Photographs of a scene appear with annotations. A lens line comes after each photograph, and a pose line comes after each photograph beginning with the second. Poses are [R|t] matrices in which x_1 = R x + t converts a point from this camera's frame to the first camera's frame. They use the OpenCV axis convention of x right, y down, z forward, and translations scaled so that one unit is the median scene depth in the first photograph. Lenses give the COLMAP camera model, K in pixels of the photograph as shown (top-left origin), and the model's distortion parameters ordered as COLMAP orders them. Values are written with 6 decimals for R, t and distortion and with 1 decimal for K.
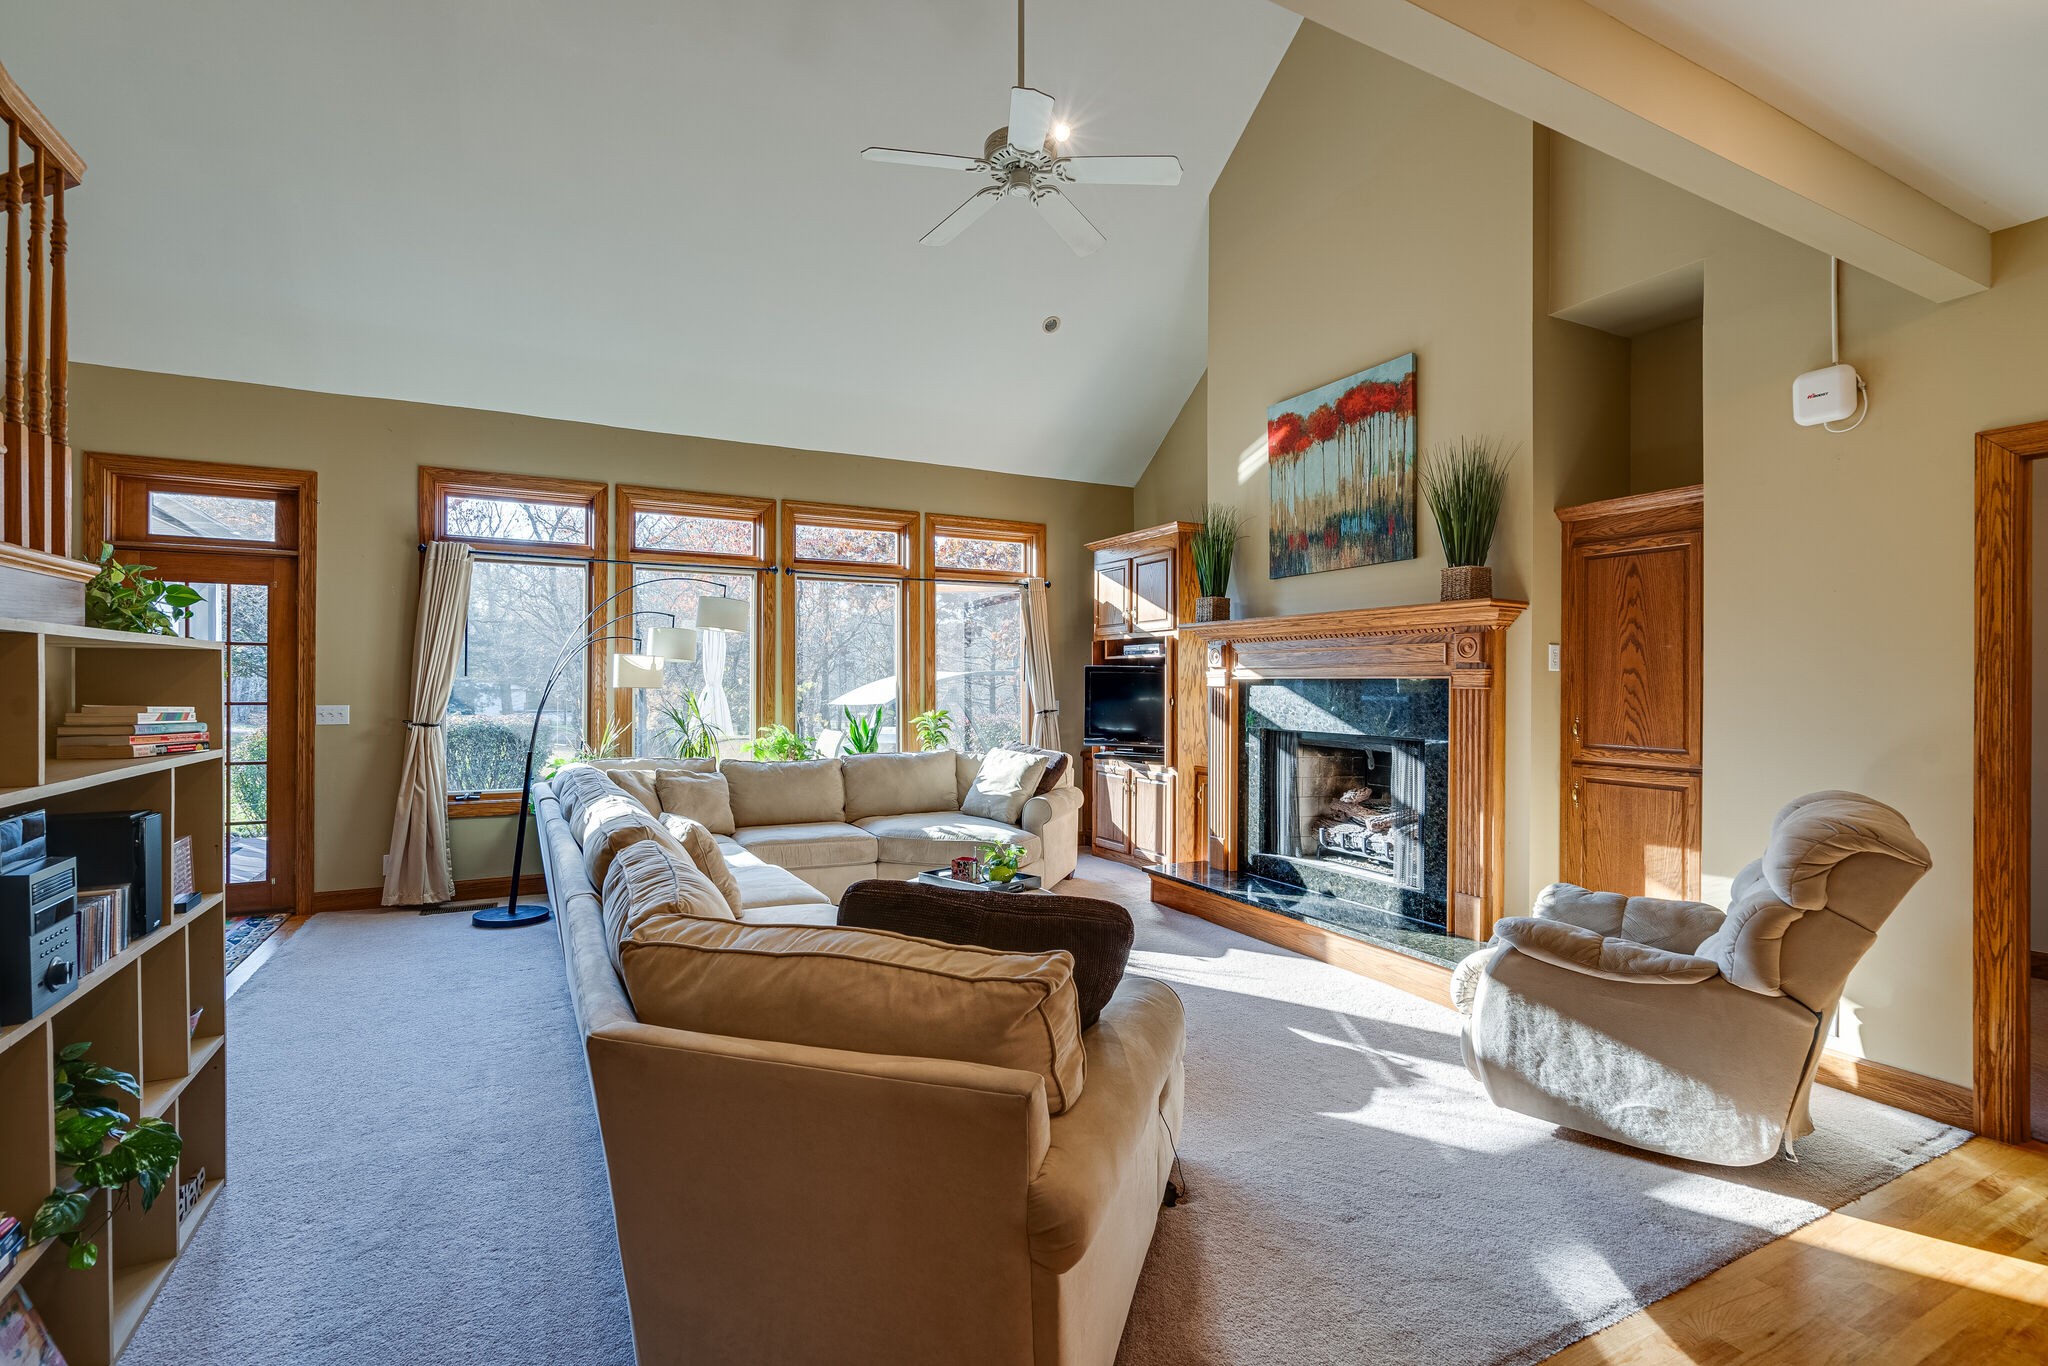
lens RADIAL K [[934.8, 0, 1015.1], [0, 934.8, 685.1], [0, 0, 1]] dist [0.000461, 0.000179]
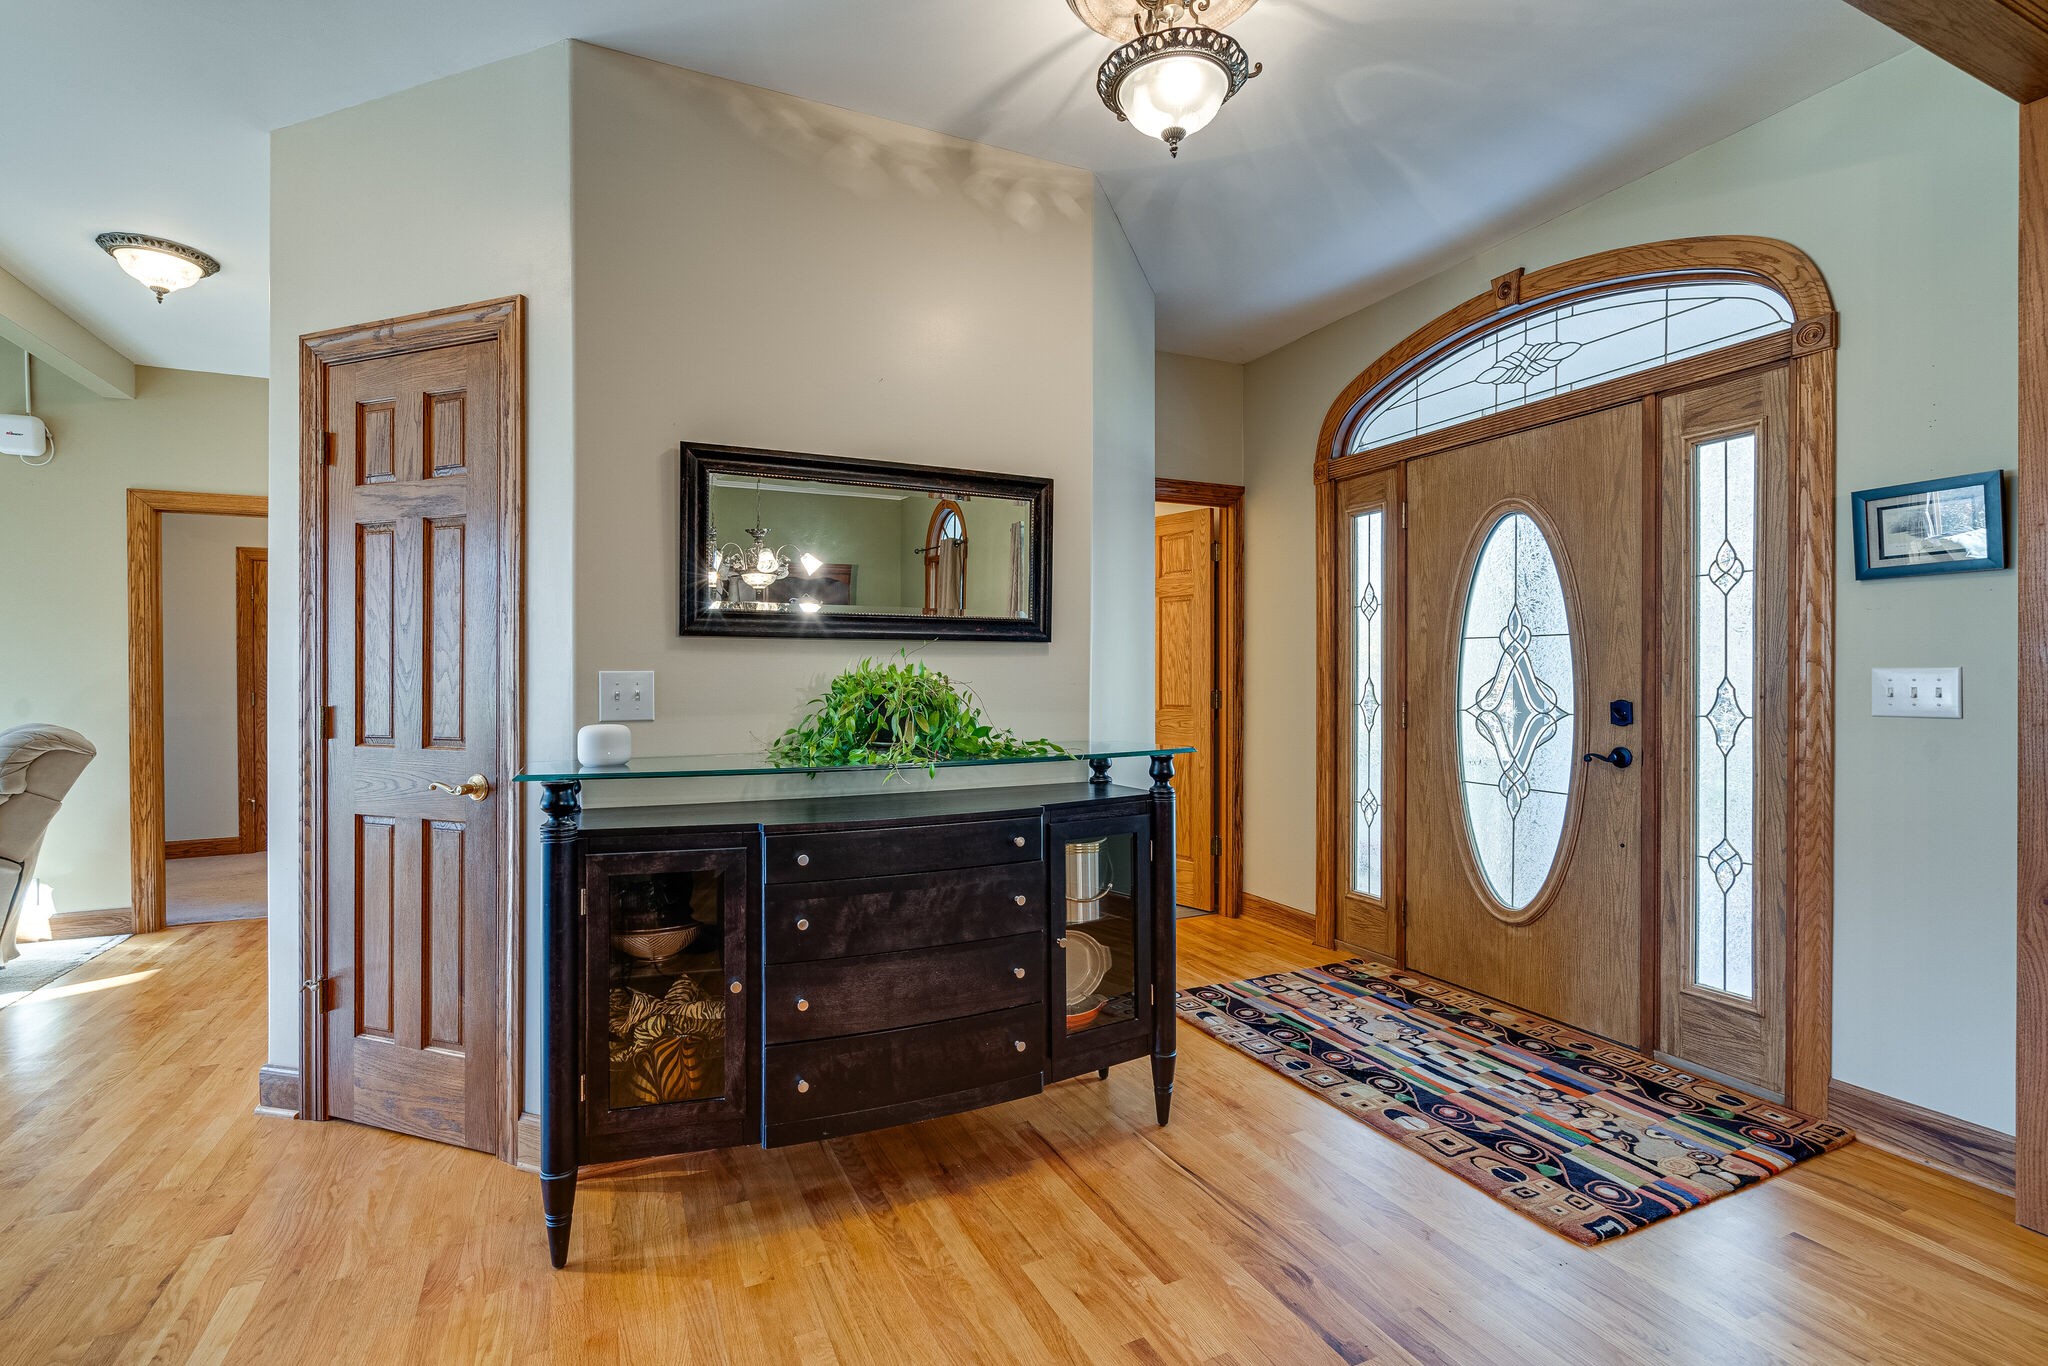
lens RADIAL K [[934.8, 0, 1015.1], [0, 934.8, 685.1], [0, 0, 1]] dist [0.000461, 0.000179]
pose [[0.044685, -0.009506, 0.998956, -0.483089], [0.005100, 0.999944, 0.009287, 0.053770], [-0.998988, 0.004680, 0.044731, -0.564011]]
